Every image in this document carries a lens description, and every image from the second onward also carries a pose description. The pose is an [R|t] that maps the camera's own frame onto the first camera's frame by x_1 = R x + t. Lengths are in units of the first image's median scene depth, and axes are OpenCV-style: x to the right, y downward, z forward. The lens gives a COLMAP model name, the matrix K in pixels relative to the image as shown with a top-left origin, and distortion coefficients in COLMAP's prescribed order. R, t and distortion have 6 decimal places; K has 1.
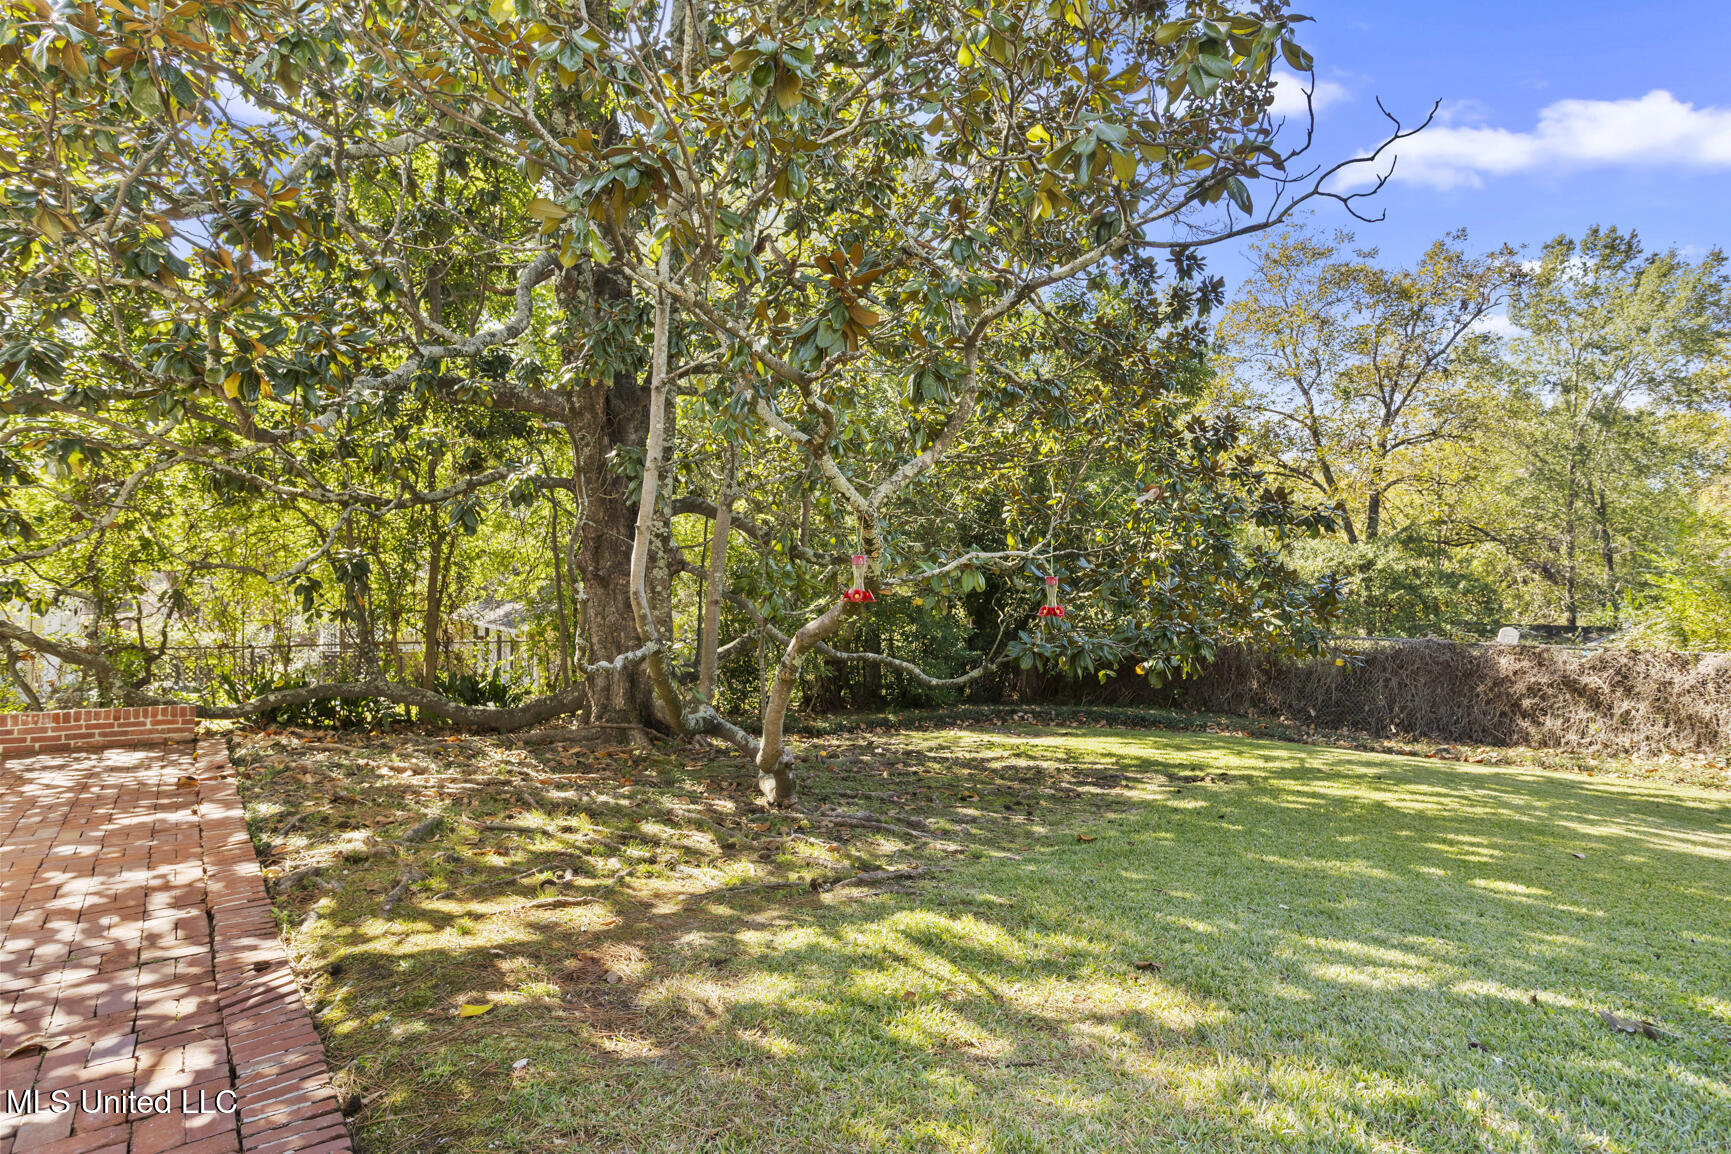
lens RADIAL K [[1081.1, 0, 865.5], [0, 1081.1, 577.0], [0, 0, 1]] dist [0.003567, 0.003955]
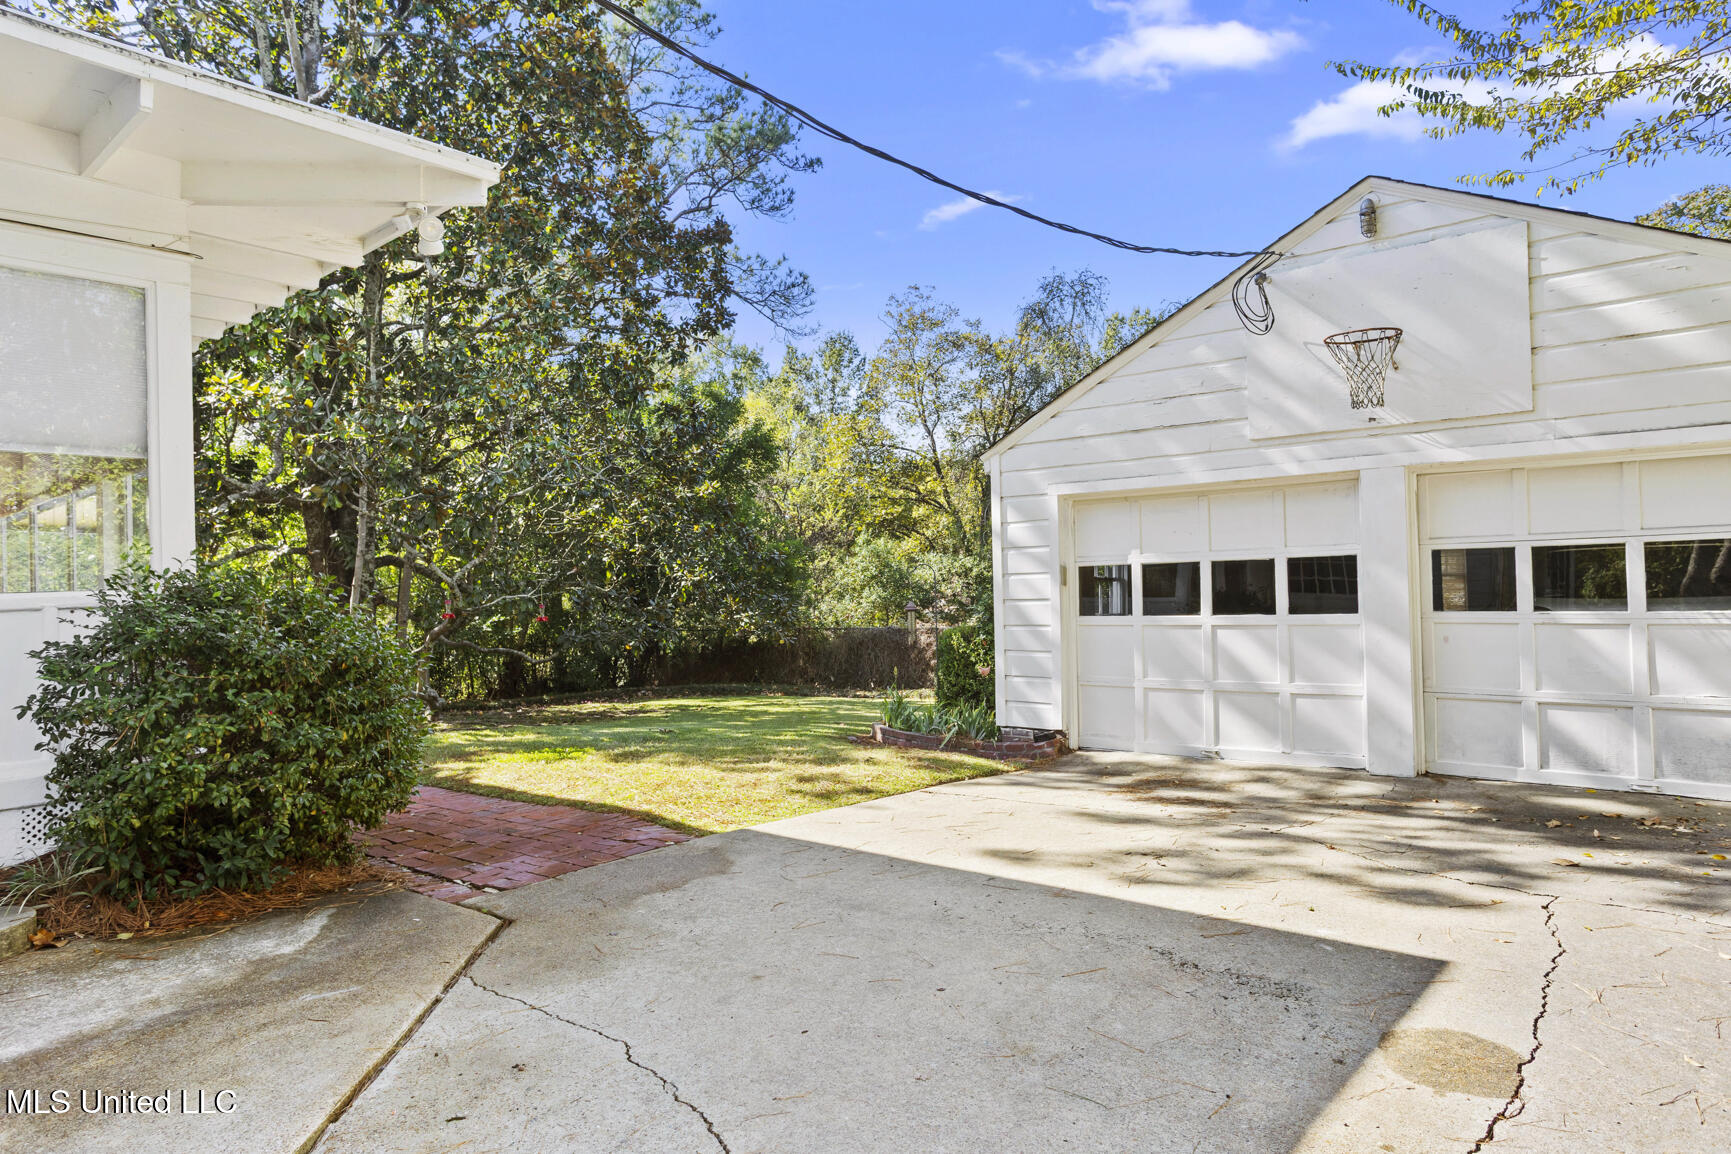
lens RADIAL K [[1081.1, 0, 865.5], [0, 1081.1, 577.0], [0, 0, 1]] dist [0.003567, 0.003955]
pose [[0.971787, -0.027635, 0.234235, 0.164620], [0.029133, 0.999571, -0.002939, -0.018150], [-0.234053, 0.009680, 0.972176, -0.797317]]
